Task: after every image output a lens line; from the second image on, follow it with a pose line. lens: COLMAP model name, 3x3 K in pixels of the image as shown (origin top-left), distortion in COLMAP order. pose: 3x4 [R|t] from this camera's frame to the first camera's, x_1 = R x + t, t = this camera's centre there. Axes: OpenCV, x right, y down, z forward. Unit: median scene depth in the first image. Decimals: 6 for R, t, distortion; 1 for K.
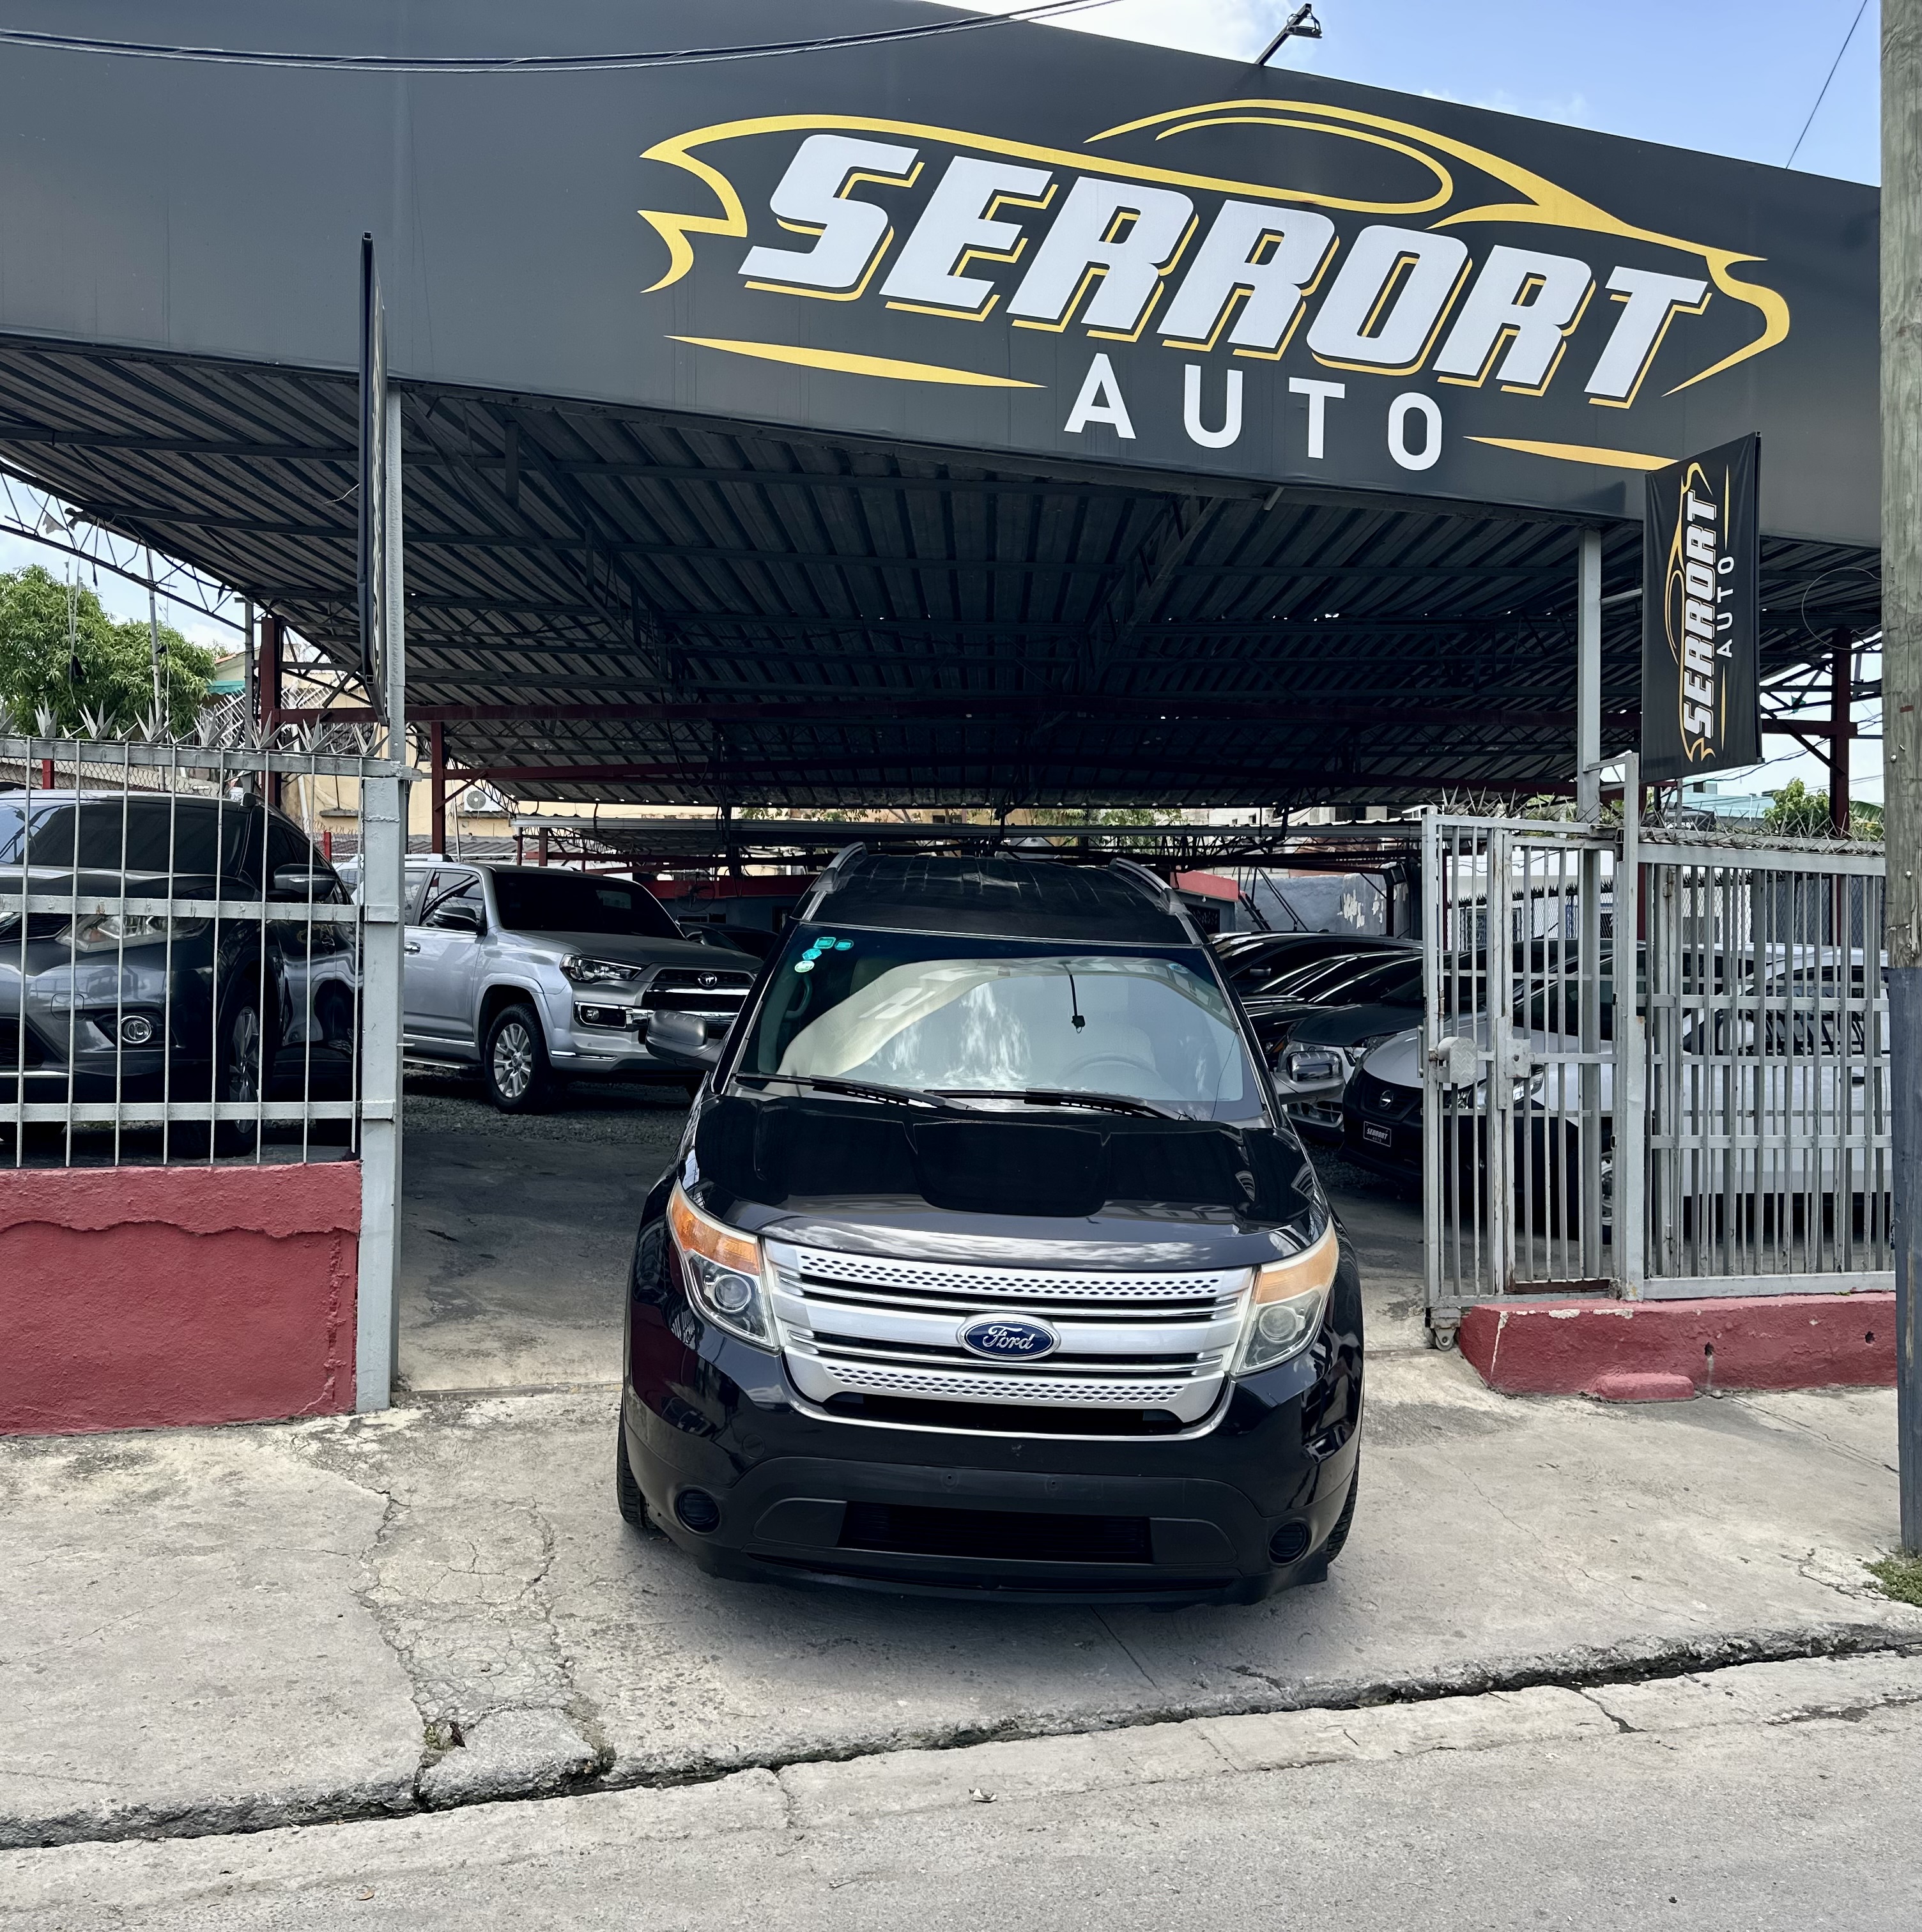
lens RADIAL K [[1863.3, 0, 961.0], [0, 1863.3, 966.0], [0, 0, 1]] dist [0.071251, -0.142469]
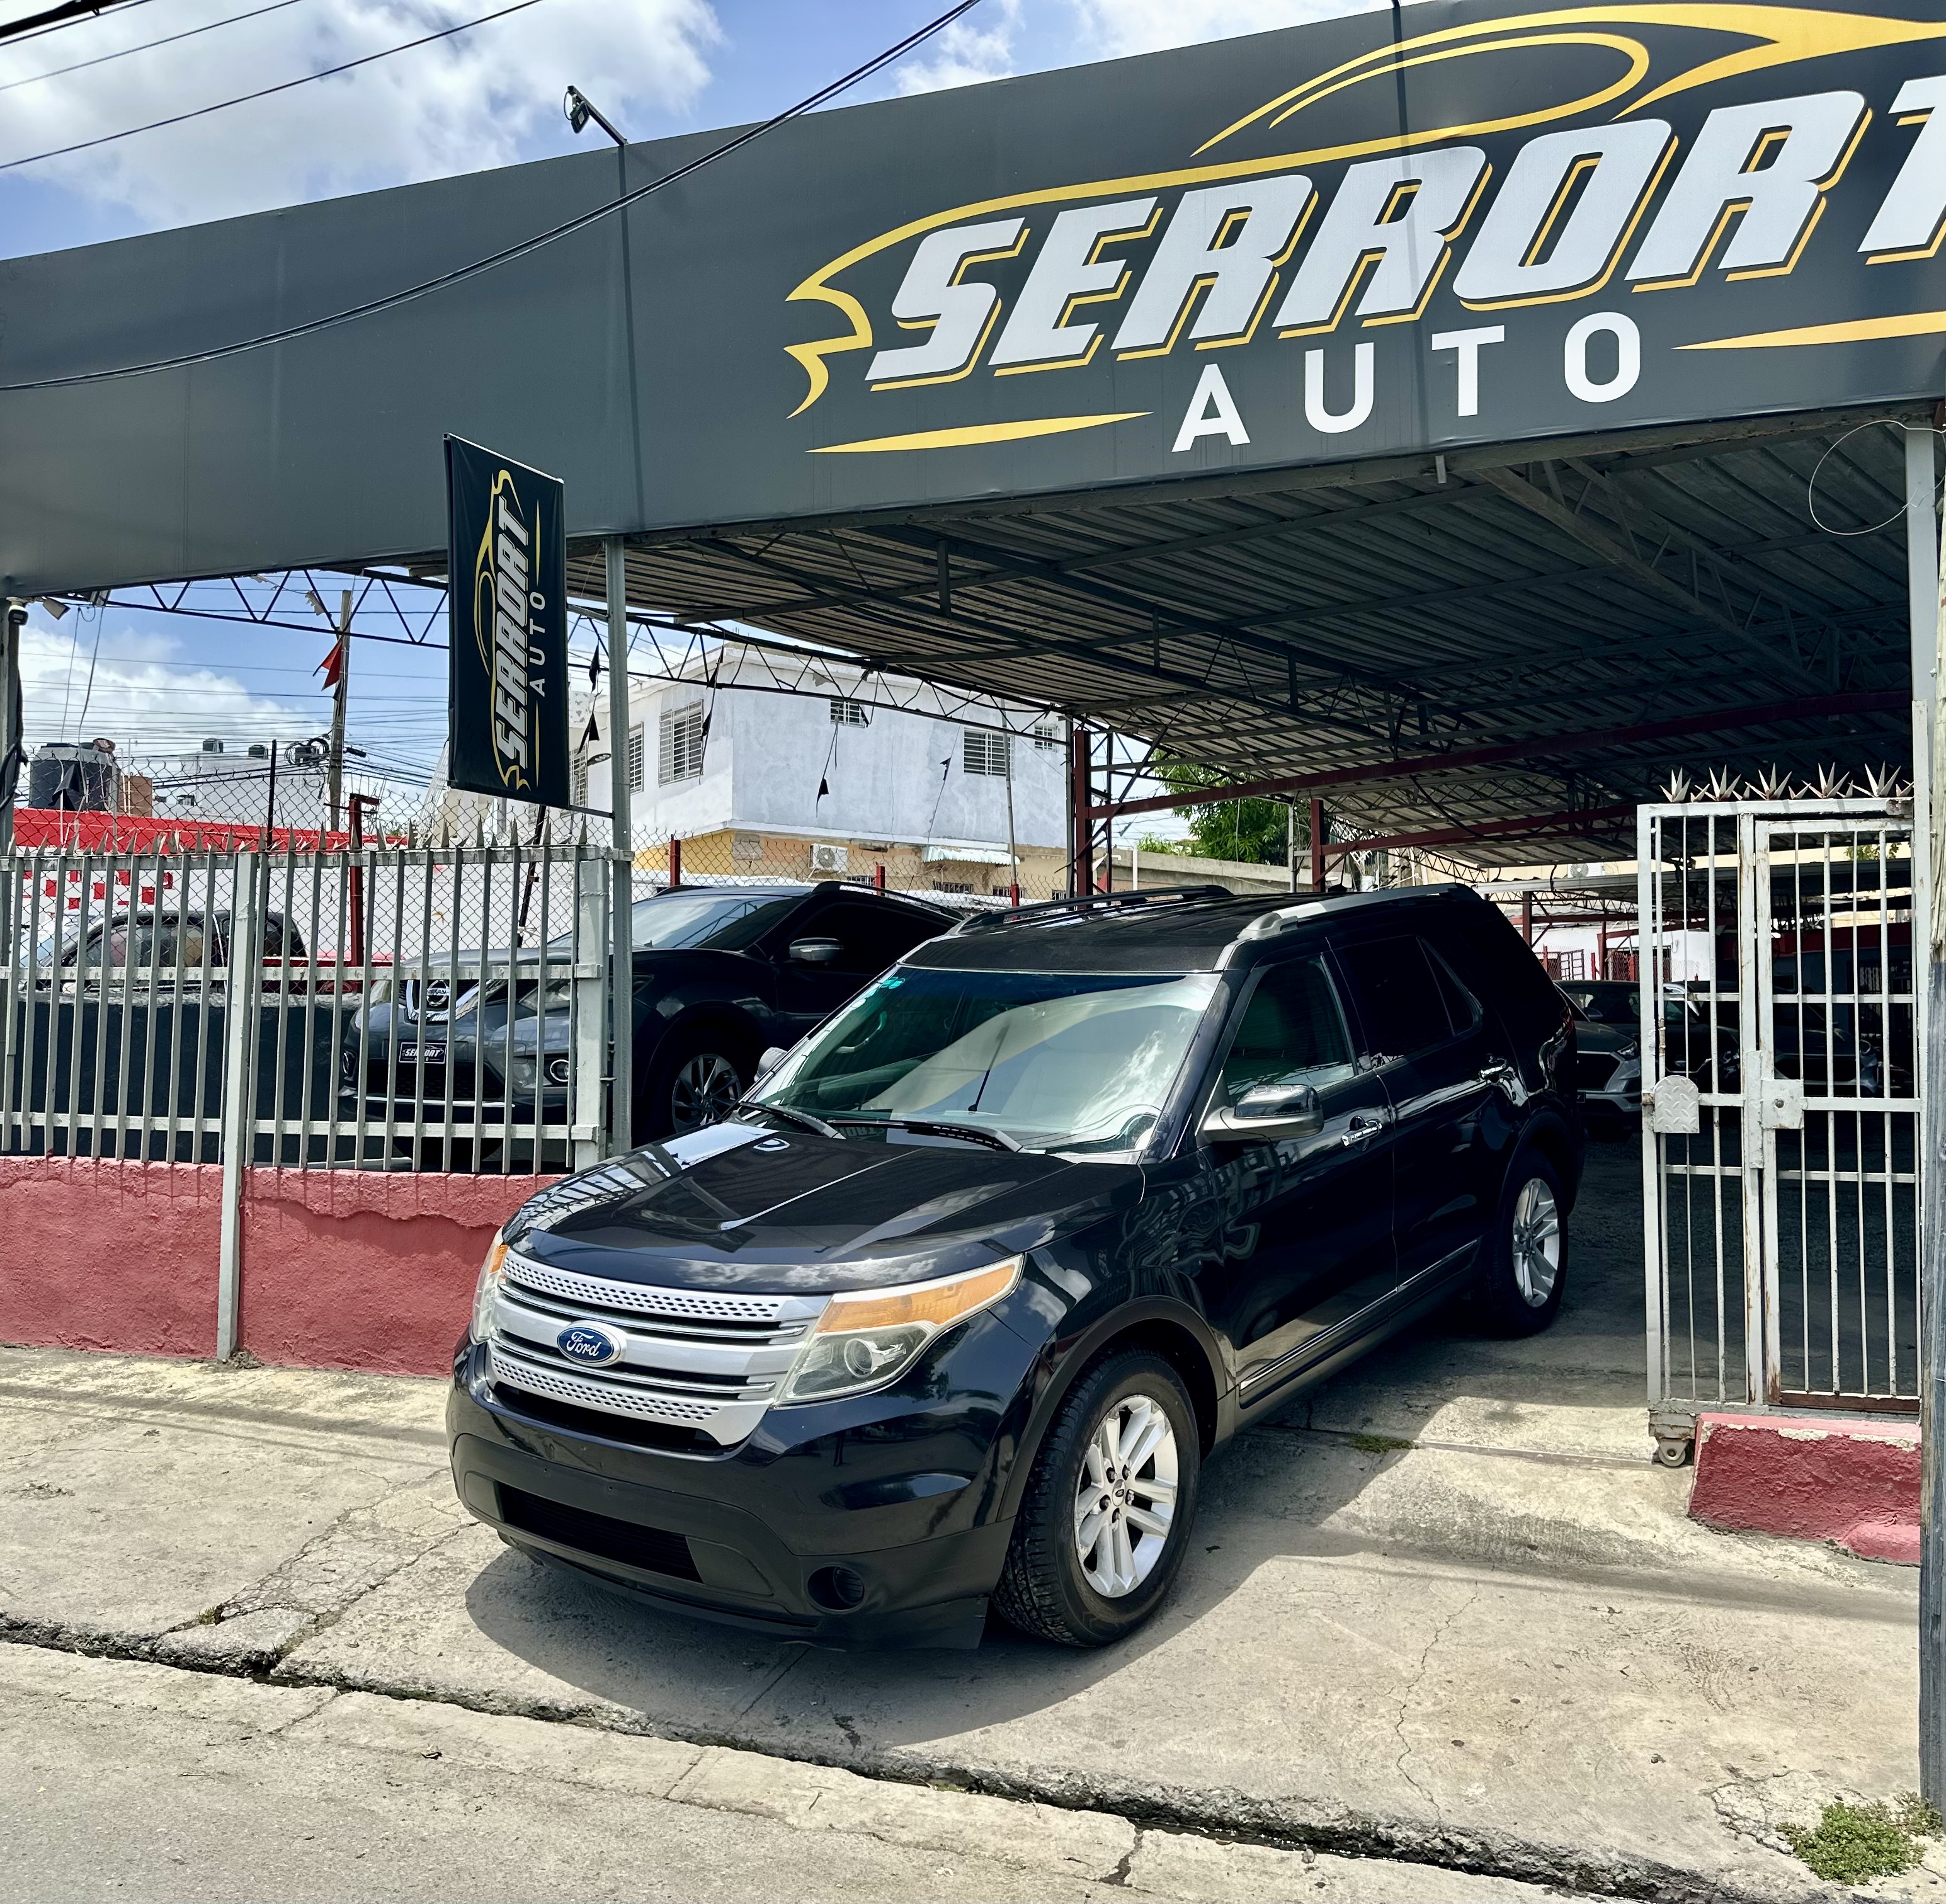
lens RADIAL K [[1811.0, 0, 1023.4], [0, 1811.0, 954.8], [0, 0, 1]] dist [0.048981, -0.084326]
pose [[0.788090, -0.044805, -0.613927, 0.581338], [0.015966, 0.998500, -0.052376, 0.024820], [0.615352, 0.031475, 0.787623, 0.222038]]
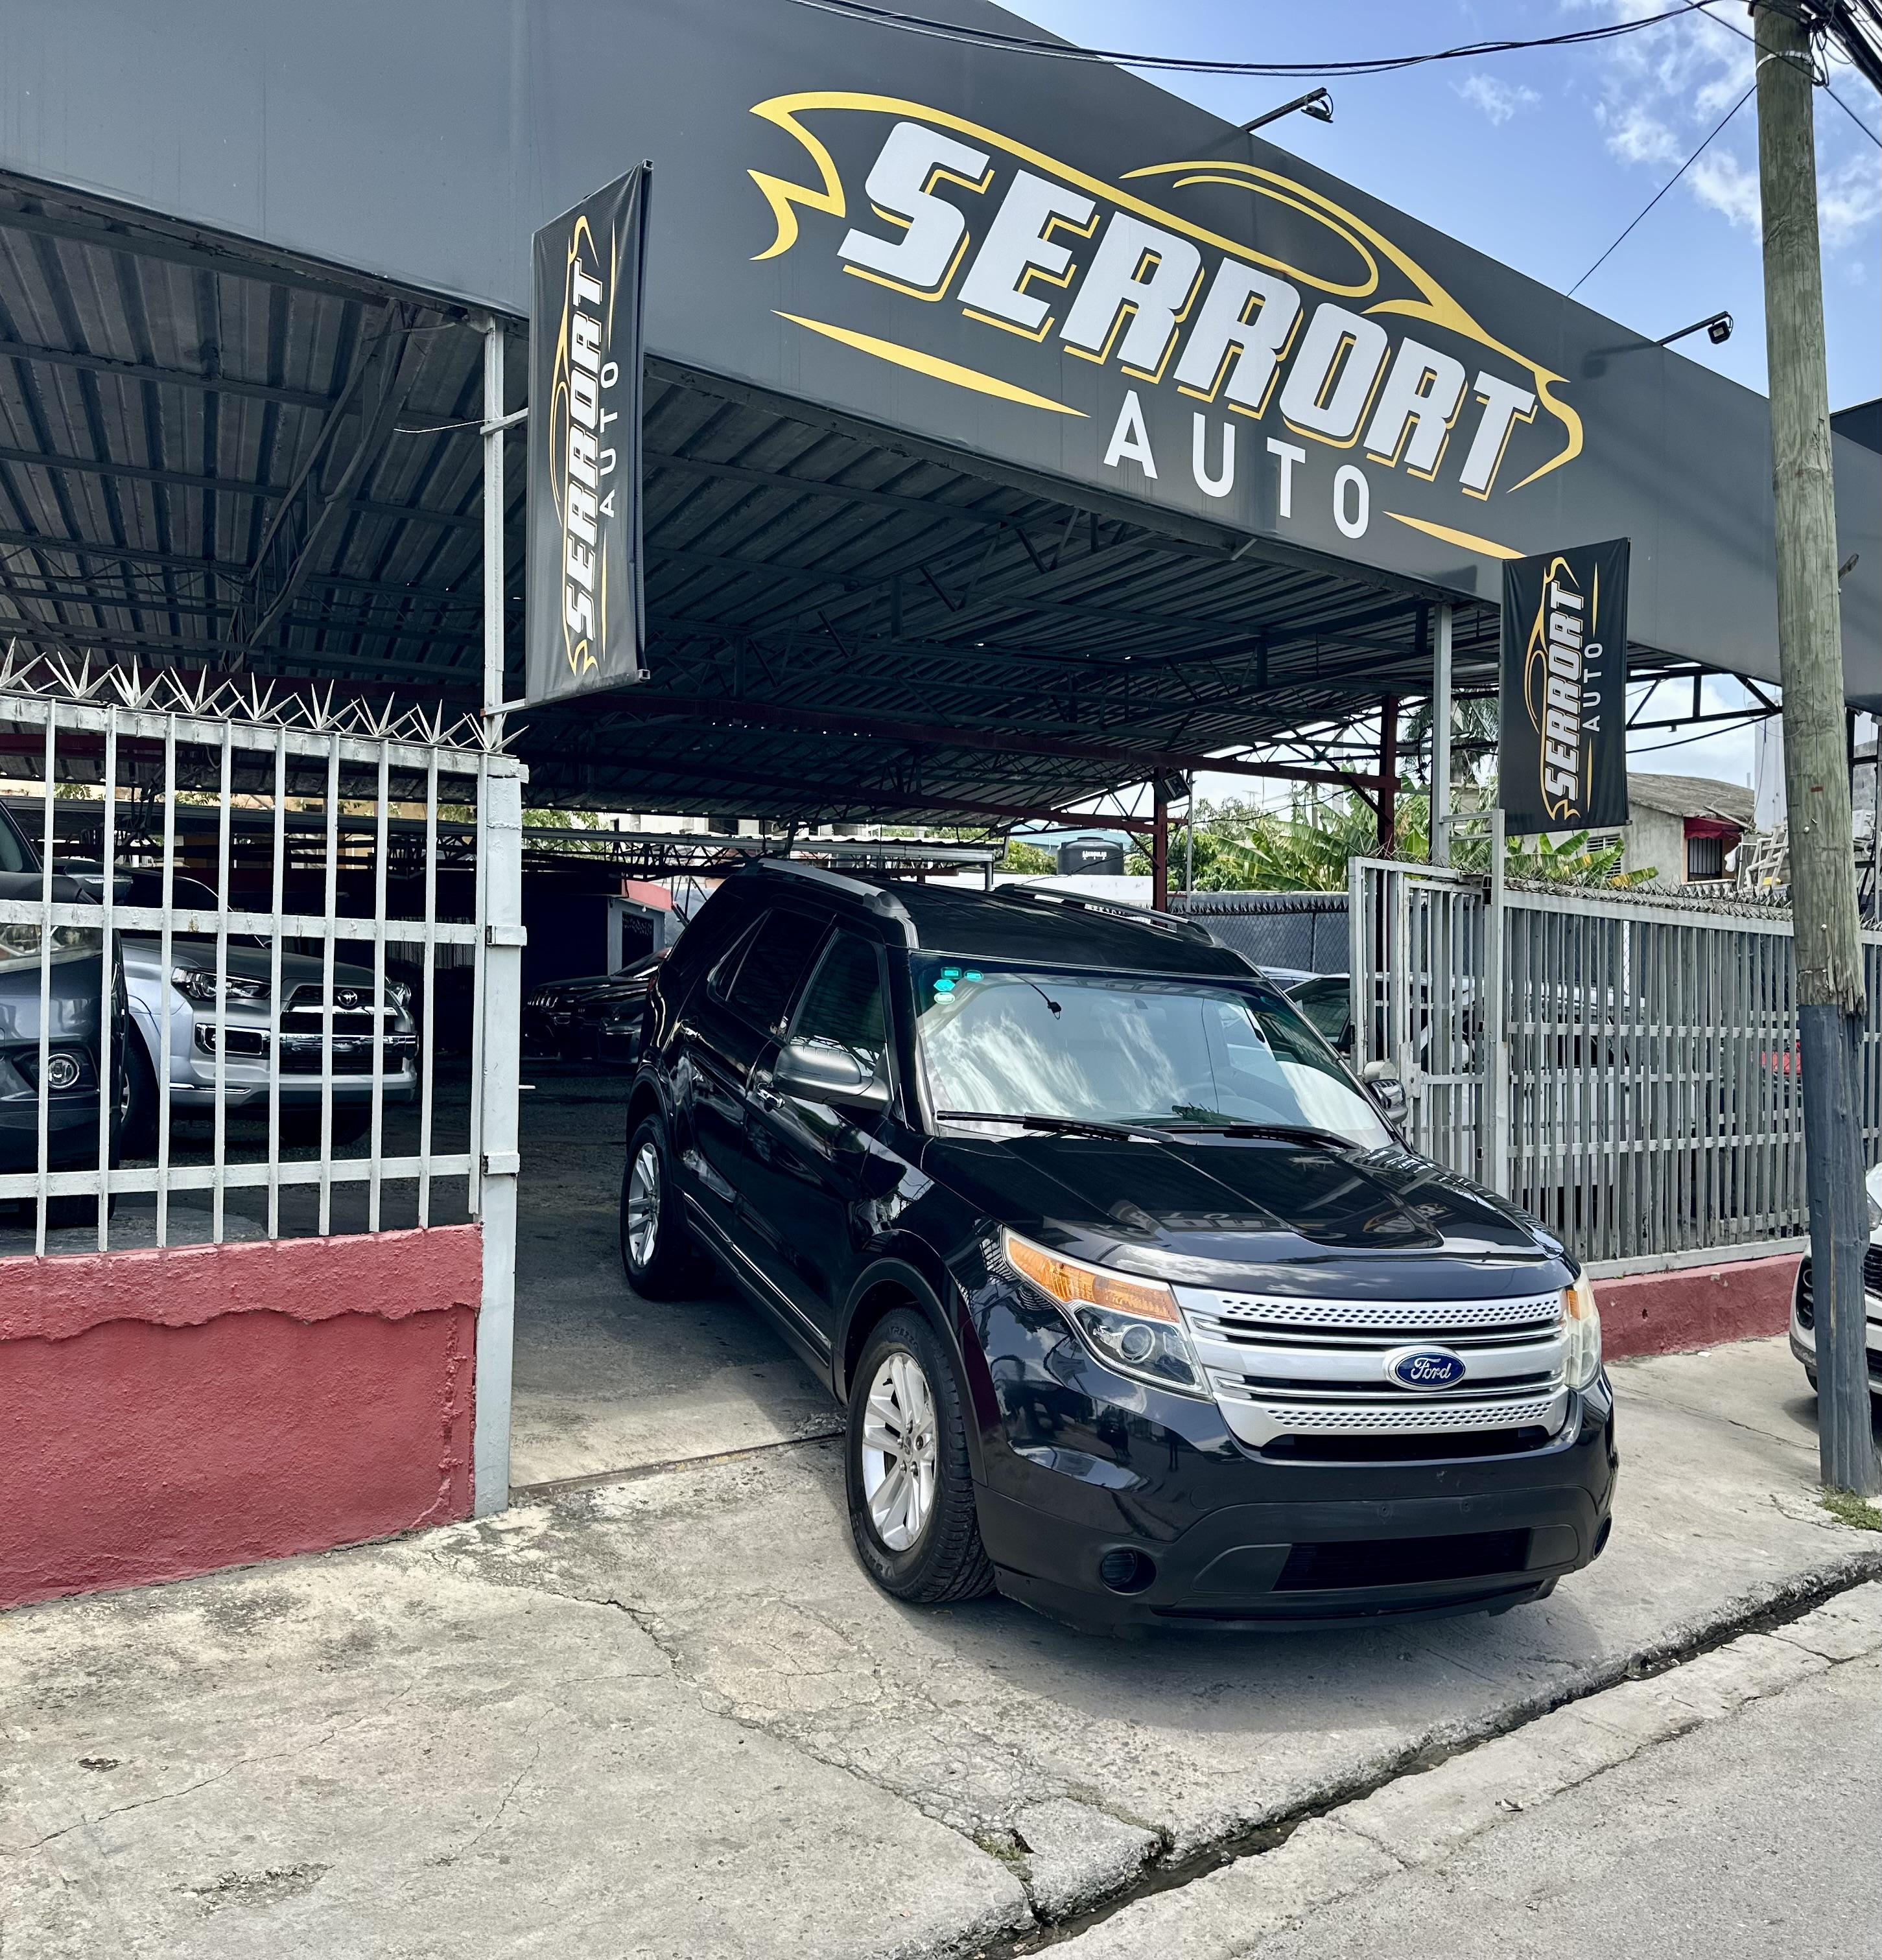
lens RADIAL K [[1890.5, 0, 1060.2], [0, 1890.5, 983.9], [0, 0, 1]] dist [0.083948, -0.181602]
pose [[0.904780, 0.008210, 0.425799, -0.409520], [-0.010524, 0.999940, 0.003083, -0.010380], [-0.425748, -0.007270, 0.904812, 0.090070]]
